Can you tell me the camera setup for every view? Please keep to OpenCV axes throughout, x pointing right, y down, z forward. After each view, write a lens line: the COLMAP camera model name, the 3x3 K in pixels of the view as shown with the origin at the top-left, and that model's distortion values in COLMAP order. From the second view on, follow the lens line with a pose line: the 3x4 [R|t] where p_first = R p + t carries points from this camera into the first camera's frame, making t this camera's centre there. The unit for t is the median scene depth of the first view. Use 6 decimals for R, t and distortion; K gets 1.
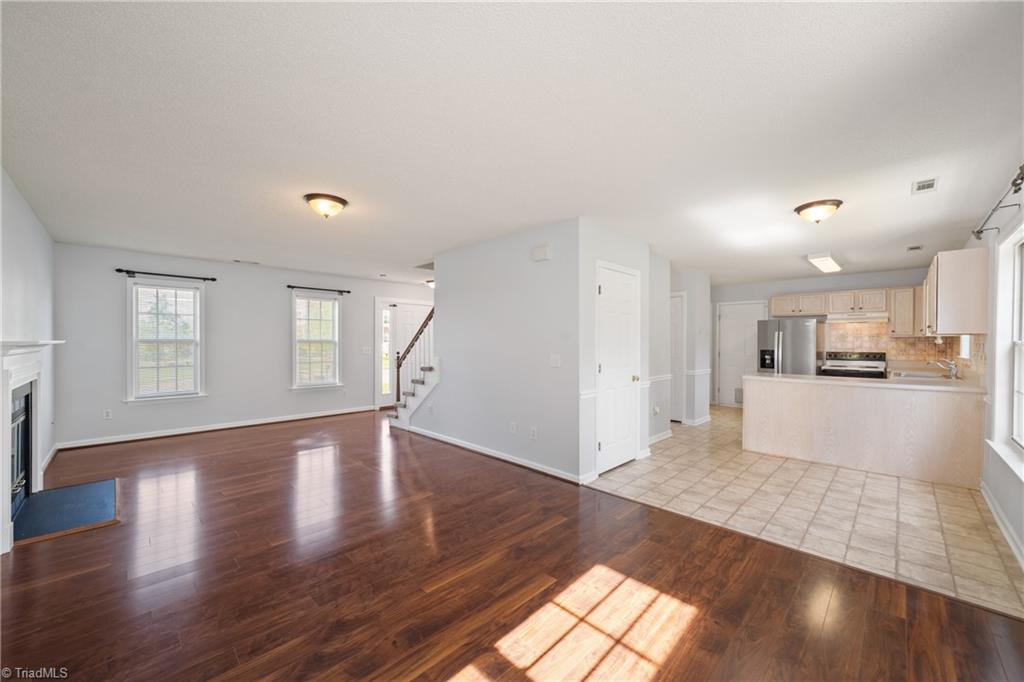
lens RADIAL K [[395.2, 0, 527.7], [0, 395.2, 333.0], [0, 0, 1]] dist [-0.006456, 0.001548]
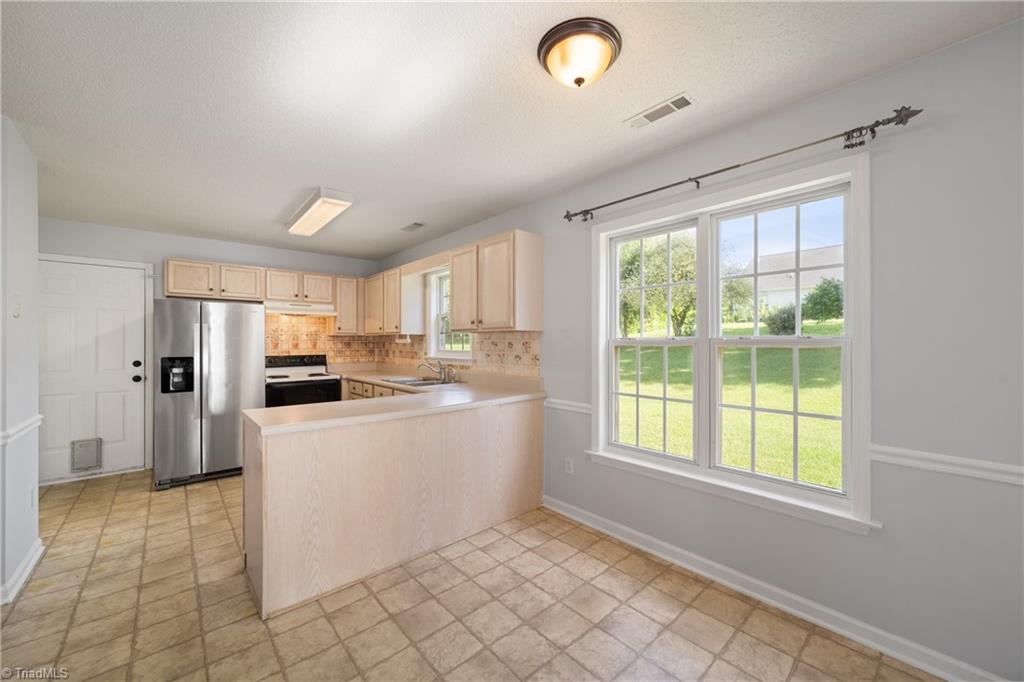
lens RADIAL K [[395.2, 0, 513.5], [0, 395.2, 333.8], [0, 0, 1]] dist [-0.006456, 0.001548]
pose [[0.080003, 0.016745, 0.996654, 0.165954], [-0.019746, 0.999689, -0.015211, 0.014896], [-0.996599, -0.018463, 0.080309, 0.695558]]
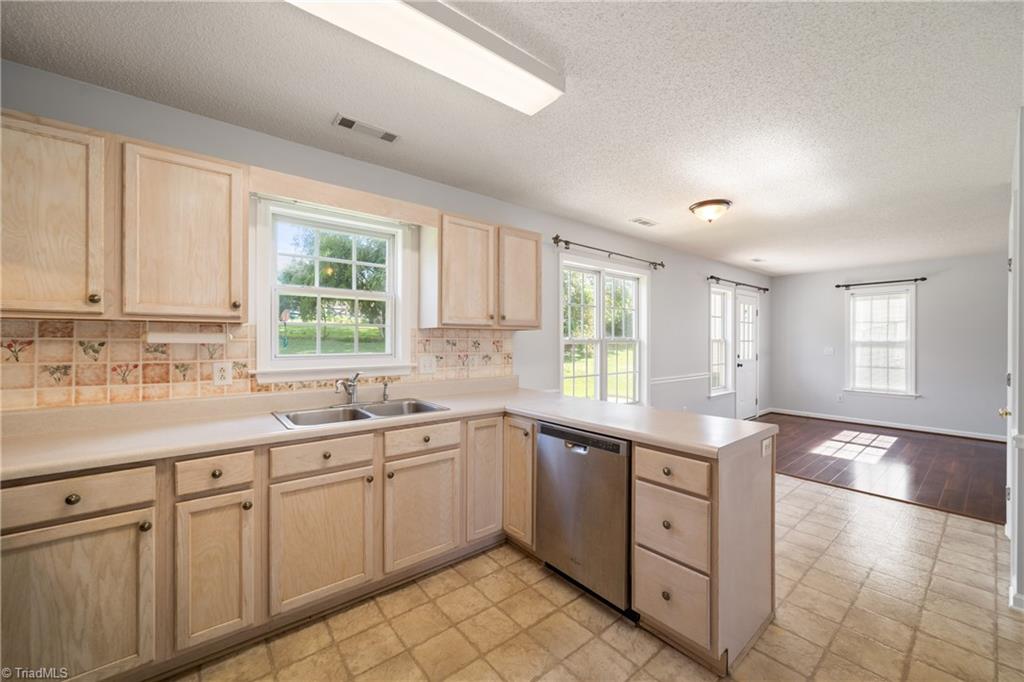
lens RADIAL K [[395.2, 0, 525.8], [0, 395.2, 333.2], [0, 0, 1]] dist [-0.006456, 0.001548]
pose [[-0.994425, -0.000067, 0.105448, 0.716935], [-0.004515, 0.999110, -0.041943, 0.032403], [-0.105351, -0.042185, -0.993540, 1.364114]]
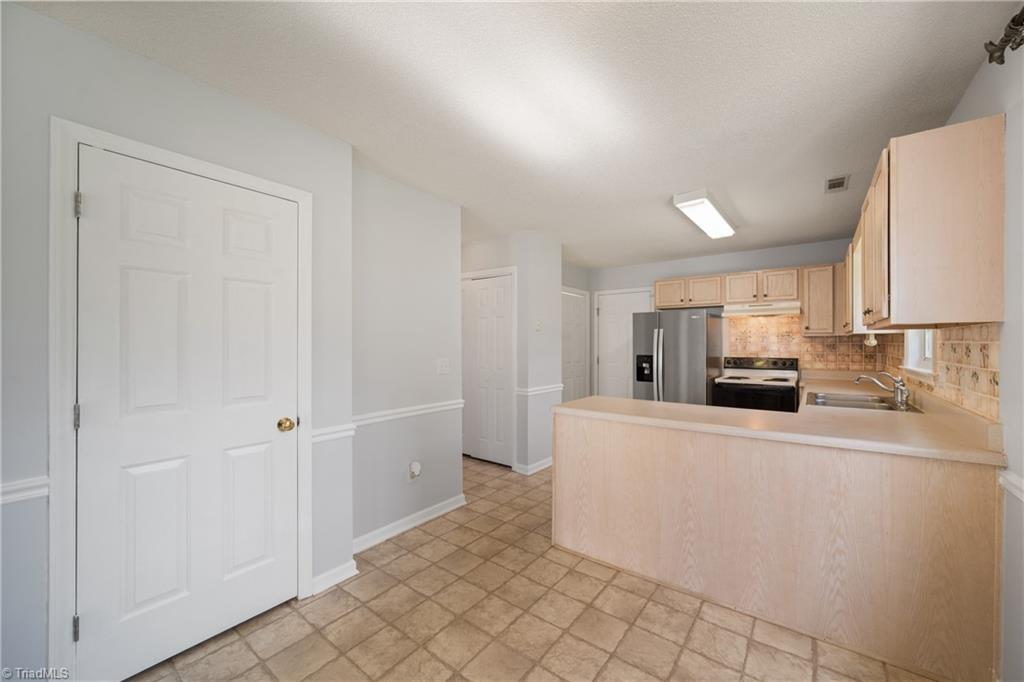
lens RADIAL K [[395.2, 0, 526.5], [0, 395.2, 329.2], [0, 0, 1]] dist [-0.006456, 0.001548]
pose [[0.992448, 0.002674, 0.122637, 0.424732], [-0.000935, 0.999898, -0.014233, 0.009978], [-0.122663, 0.014010, 0.992349, 0.446863]]
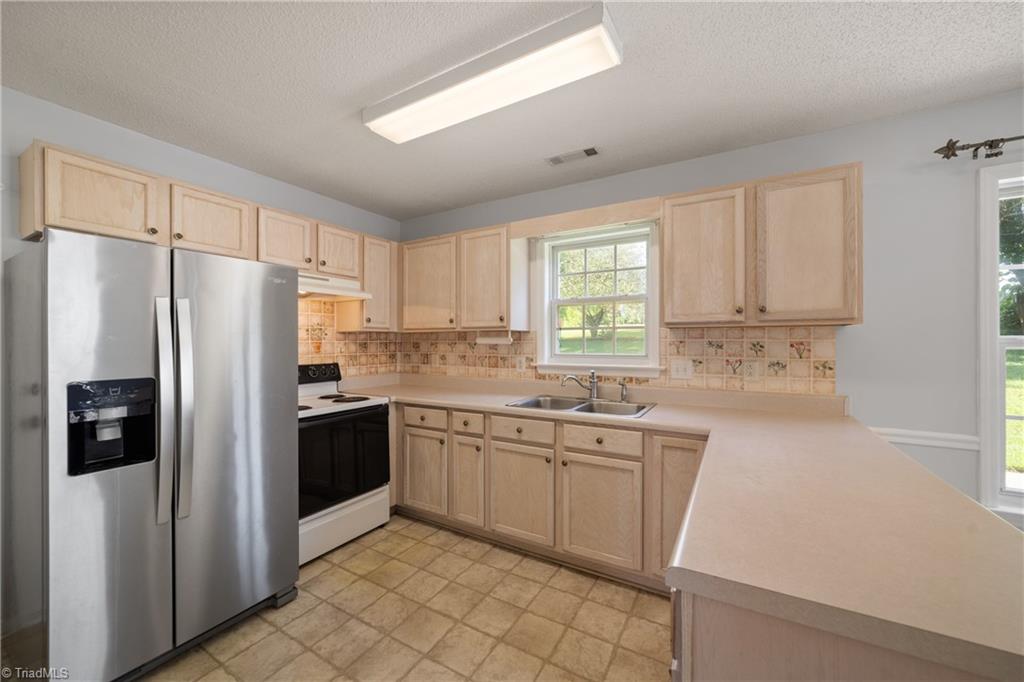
lens RADIAL K [[395.2, 0, 514.1], [0, 395.2, 335.1], [0, 0, 1]] dist [-0.006456, 0.001548]
pose [[-0.241639, 0.014761, 0.970254, 0.478953], [-0.021006, 0.999570, -0.020439, 0.025961], [-0.970139, -0.025320, -0.241225, 1.145209]]
